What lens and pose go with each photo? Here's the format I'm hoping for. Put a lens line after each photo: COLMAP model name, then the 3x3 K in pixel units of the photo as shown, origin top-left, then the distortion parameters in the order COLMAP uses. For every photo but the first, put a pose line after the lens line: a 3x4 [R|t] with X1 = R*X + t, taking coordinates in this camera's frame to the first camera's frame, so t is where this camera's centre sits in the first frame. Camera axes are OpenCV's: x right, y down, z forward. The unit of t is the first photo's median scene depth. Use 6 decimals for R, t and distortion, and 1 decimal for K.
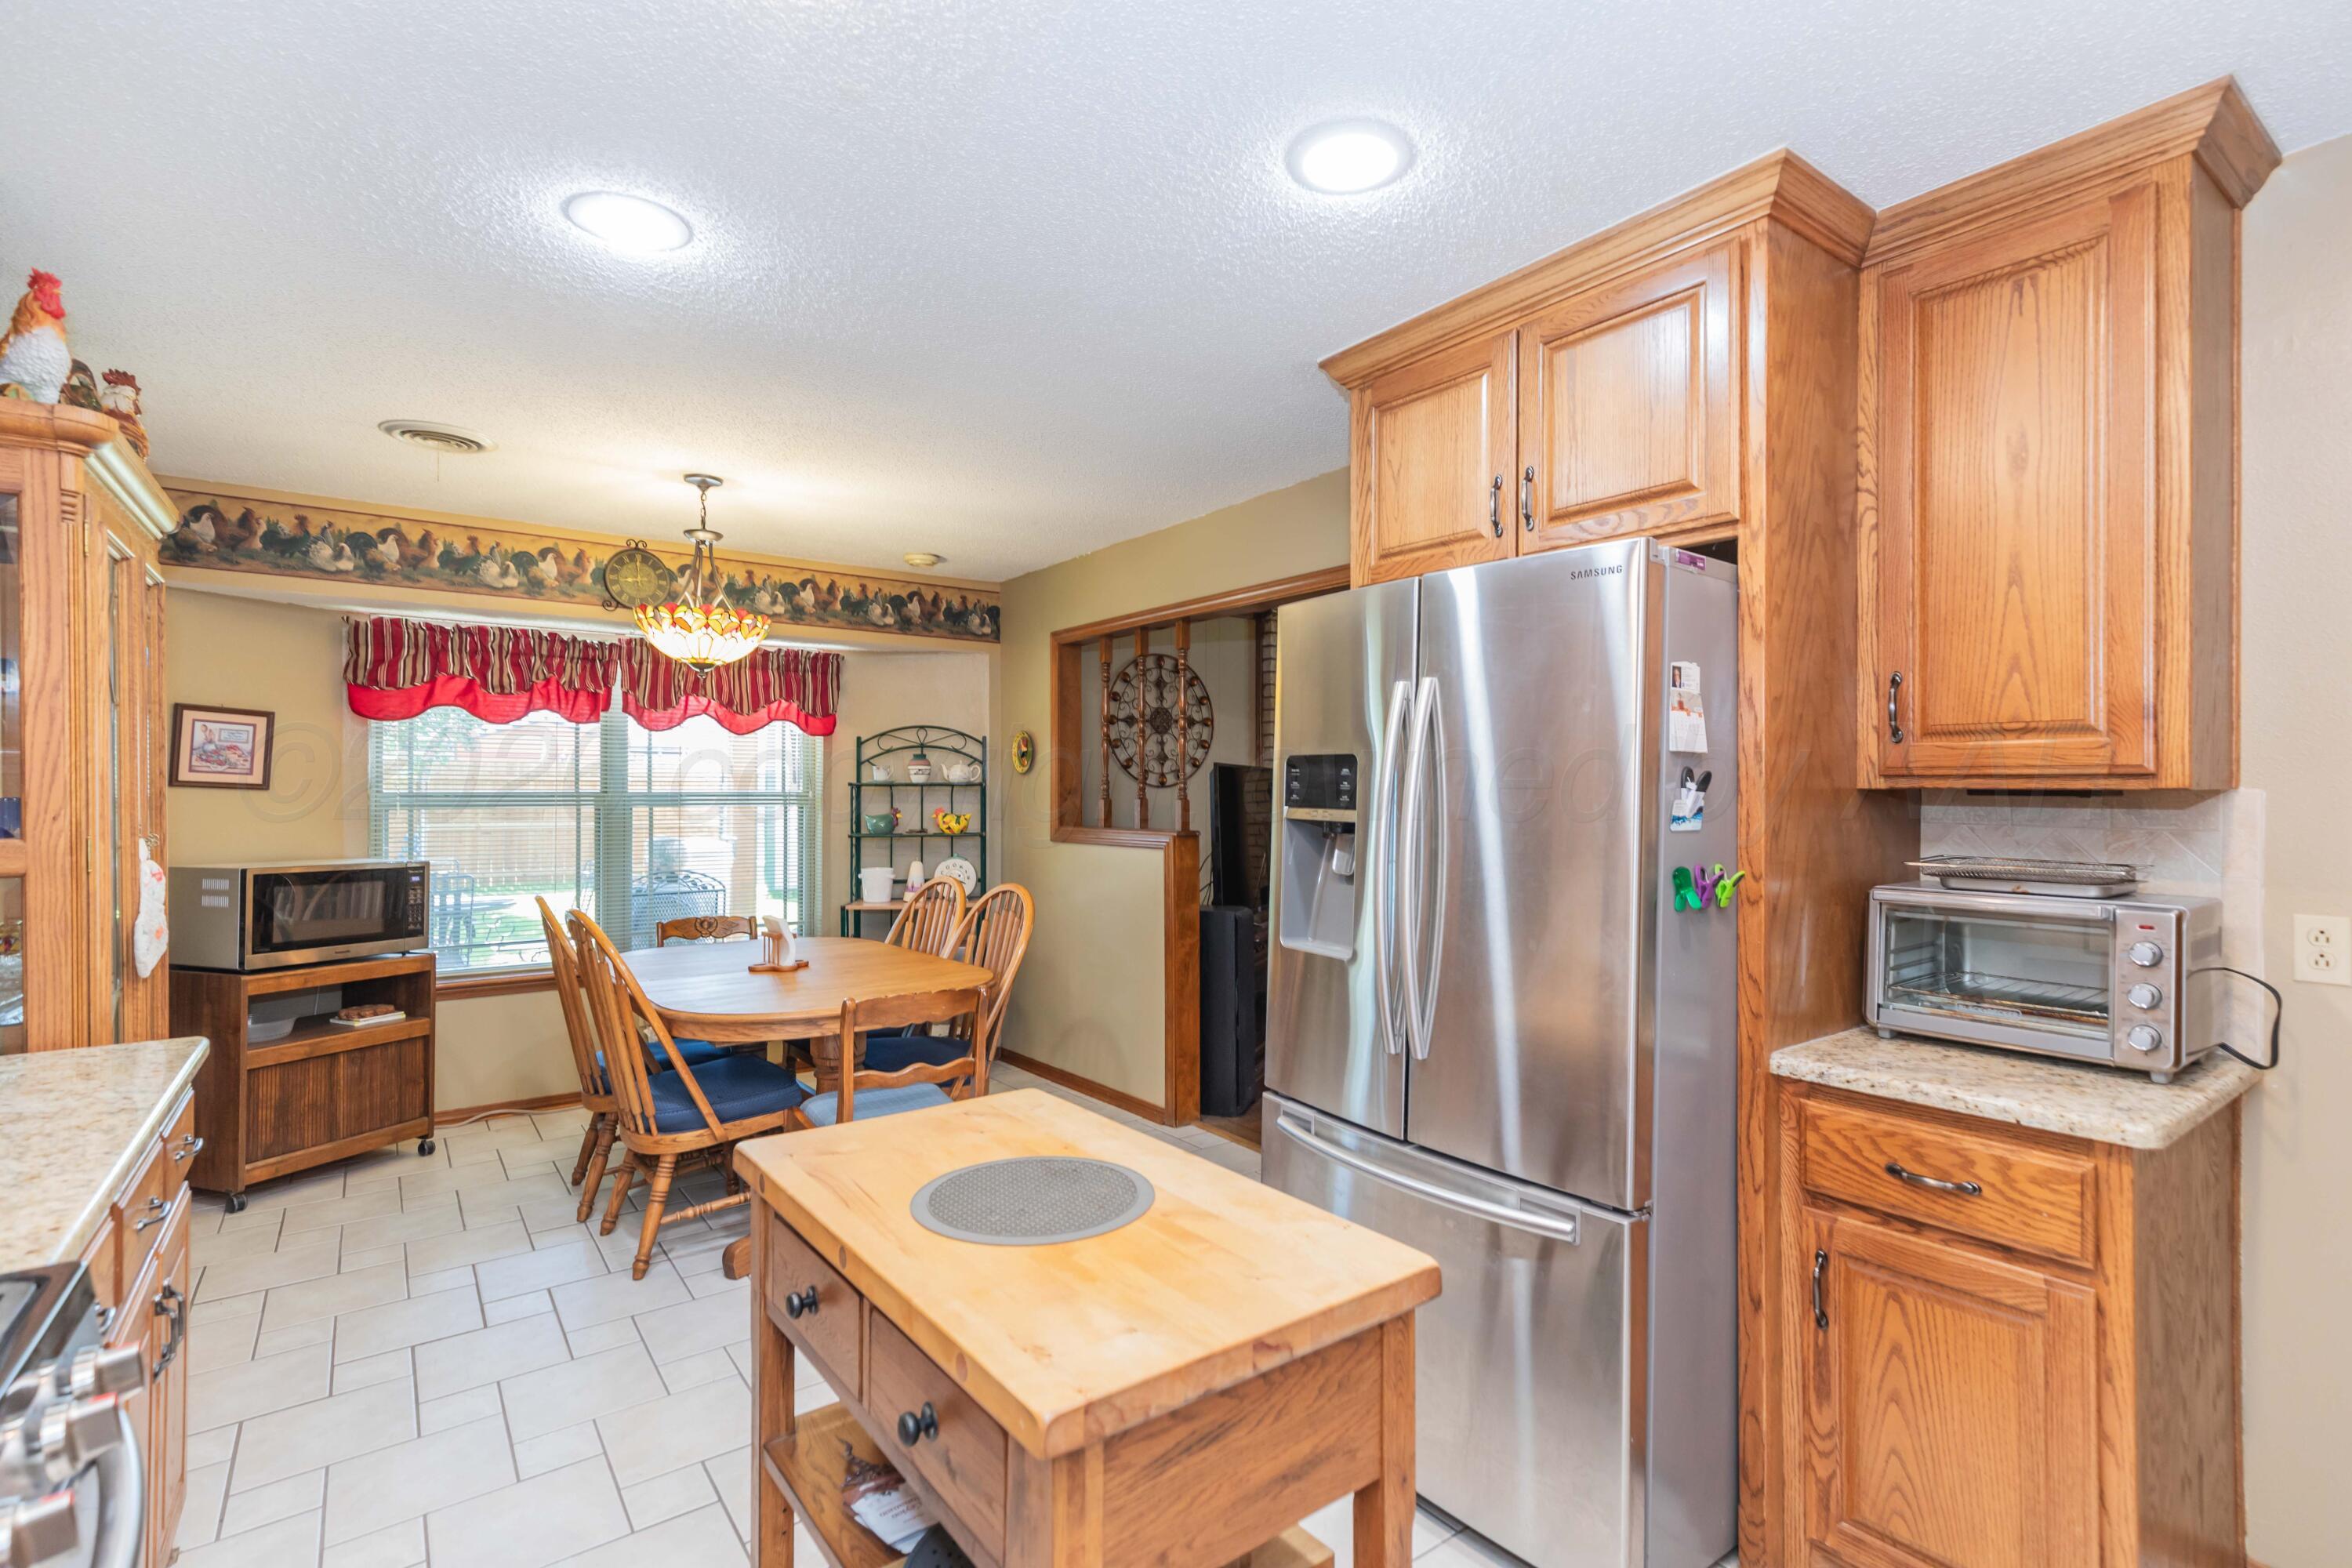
lens RADIAL K [[1045.9, 0, 1176.0], [0, 1045.9, 784.0], [0, 0, 1]] dist [0.001275, 0.000721]
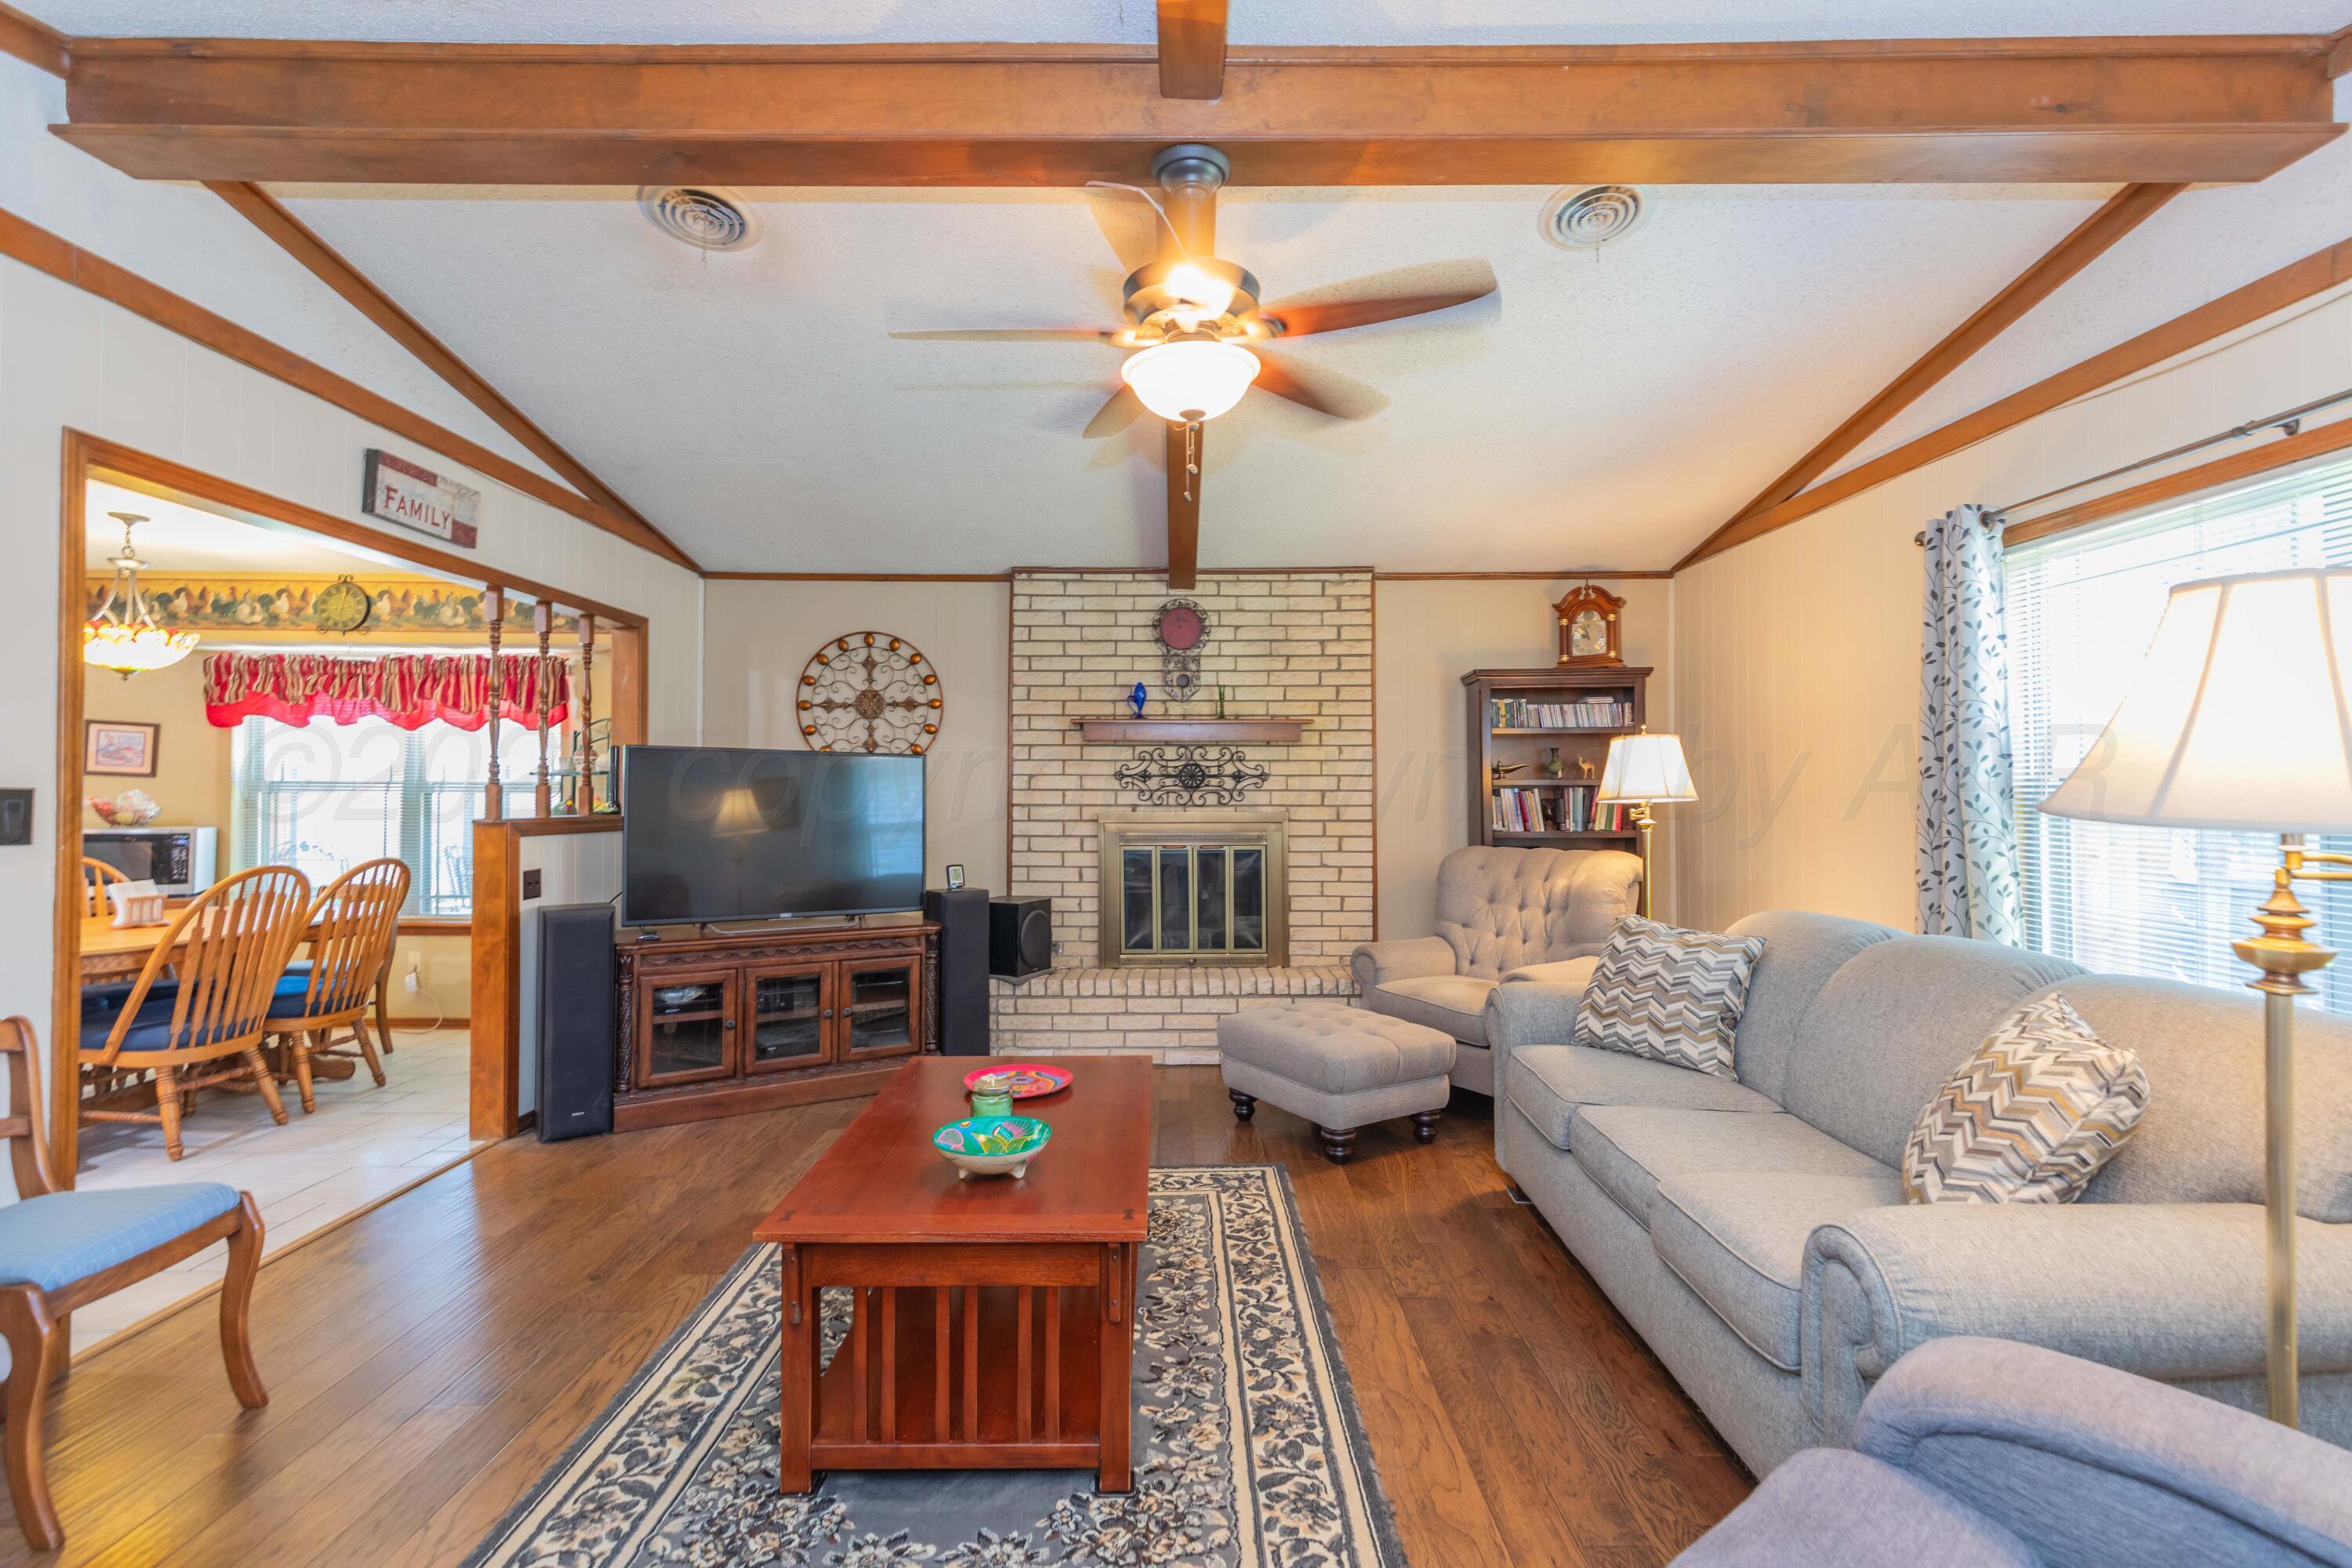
lens RADIAL K [[968.3, 0, 1176.0], [0, 968.3, 784.0], [0, 0, 1]] dist [0.002670, 0.000039]
pose [[0.817088, -0.000577, -0.576512, 0.928058], [-0.001420, 0.999994, -0.003012, 0.014950], [0.576511, 0.003280, 0.817083, 0.621649]]
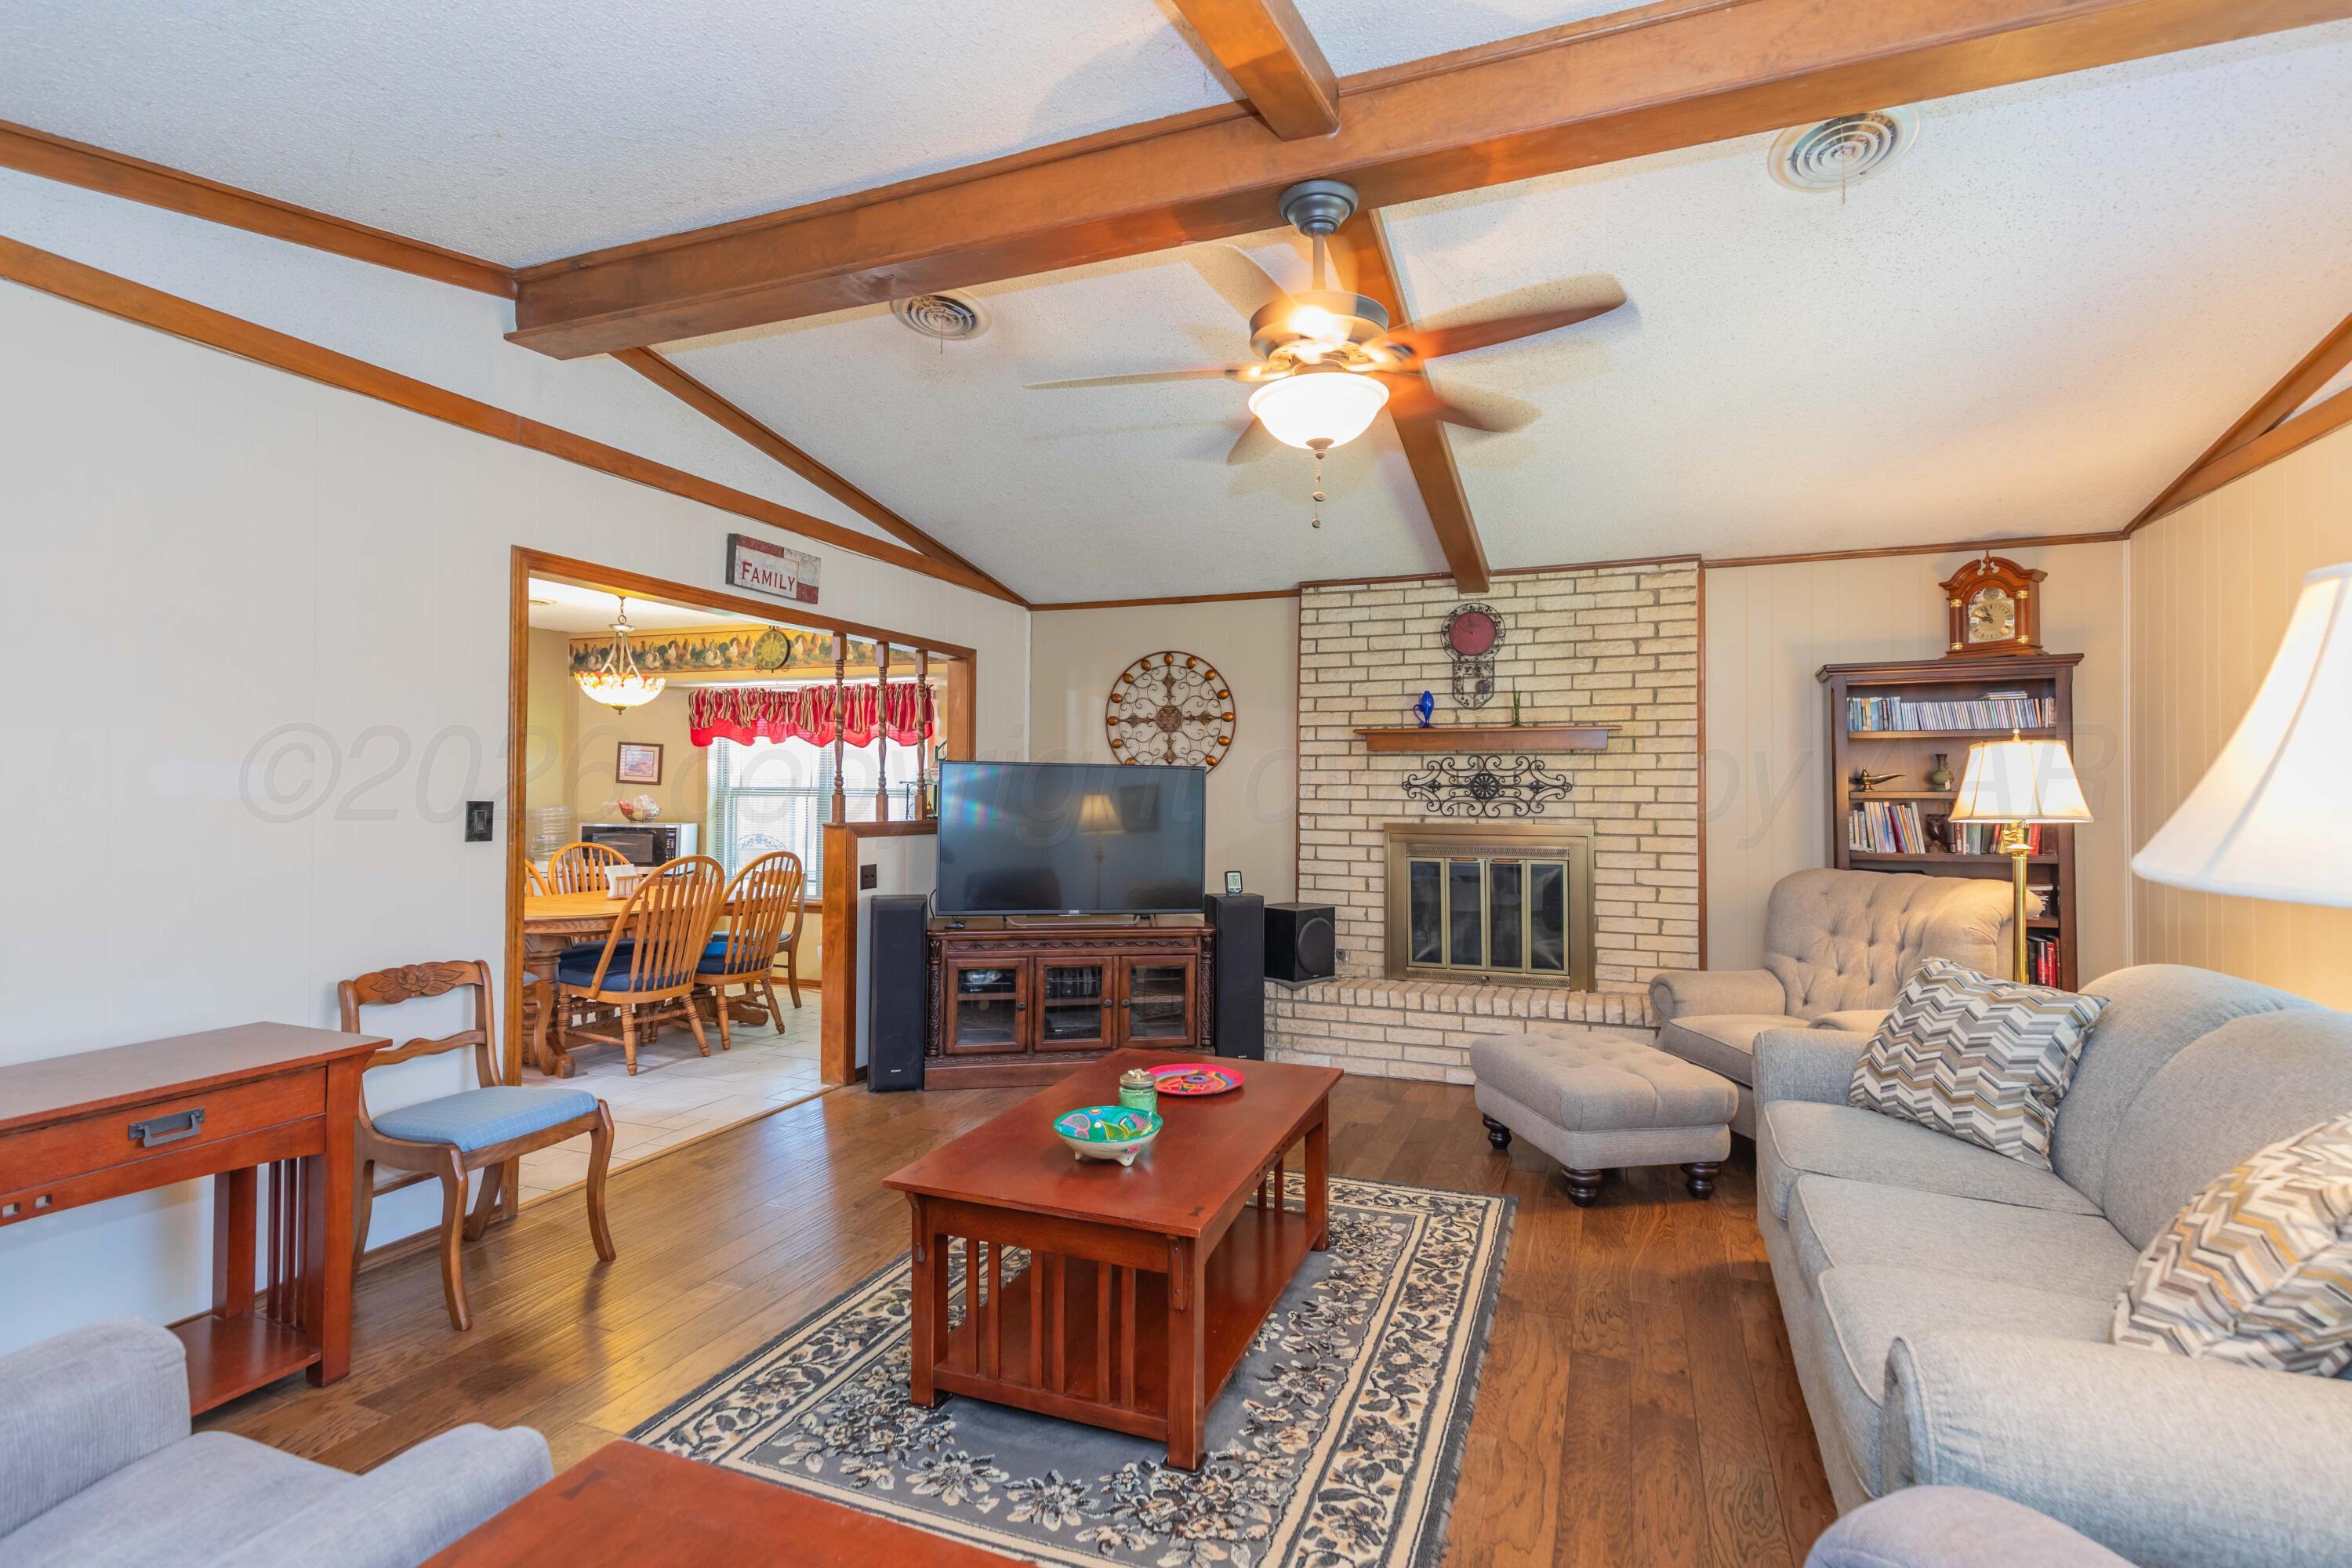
lens RADIAL K [[952.1, 0, 1164.3], [0, 952.1, 791.1], [0, 0, 1]] dist [0.003511, -0.000098]
pose [[0.585452, 0.001814, -0.810705, 0.948796], [-0.006969, 0.999972, -0.002795, 0.013174], [0.810677, 0.007287, 0.585448, 0.635701]]
